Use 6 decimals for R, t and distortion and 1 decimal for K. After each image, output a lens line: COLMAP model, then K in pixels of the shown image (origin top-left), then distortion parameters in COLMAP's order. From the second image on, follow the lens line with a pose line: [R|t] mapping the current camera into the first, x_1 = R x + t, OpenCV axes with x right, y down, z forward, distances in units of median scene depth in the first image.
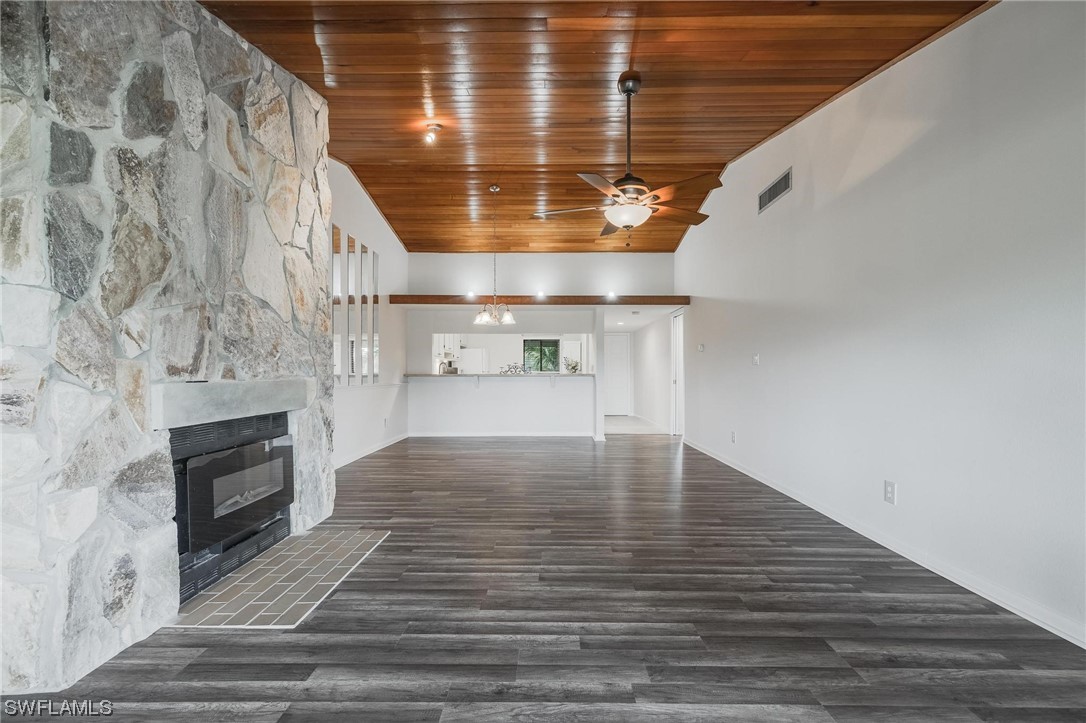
lens RADIAL K [[469.6, 0, 545.4], [0, 469.6, 370.7], [0, 0, 1]] dist [0.004644, 0.000683]
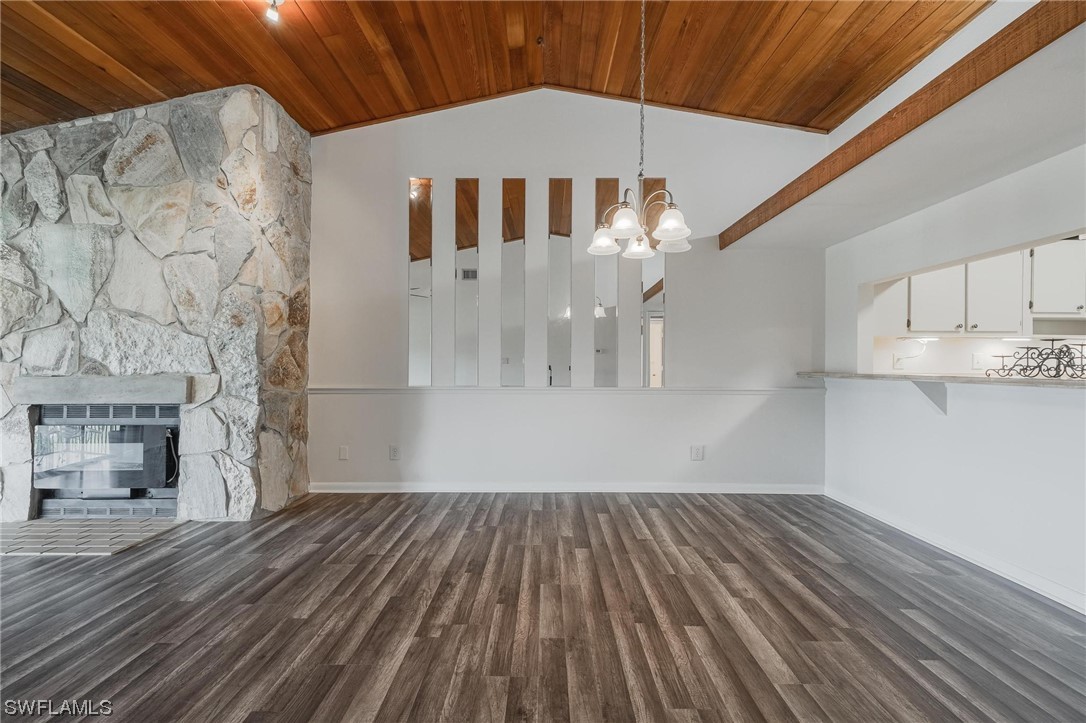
lens RADIAL K [[458.1, 0, 548.8], [0, 458.1, 366.5], [0, 0, 1]] dist [0.005046, 0.000679]
pose [[0.005877, 0.004427, -0.999973, 0.203986], [0.002942, 0.999986, 0.004444, -0.002328], [0.999978, -0.002968, 0.005864, 0.700679]]
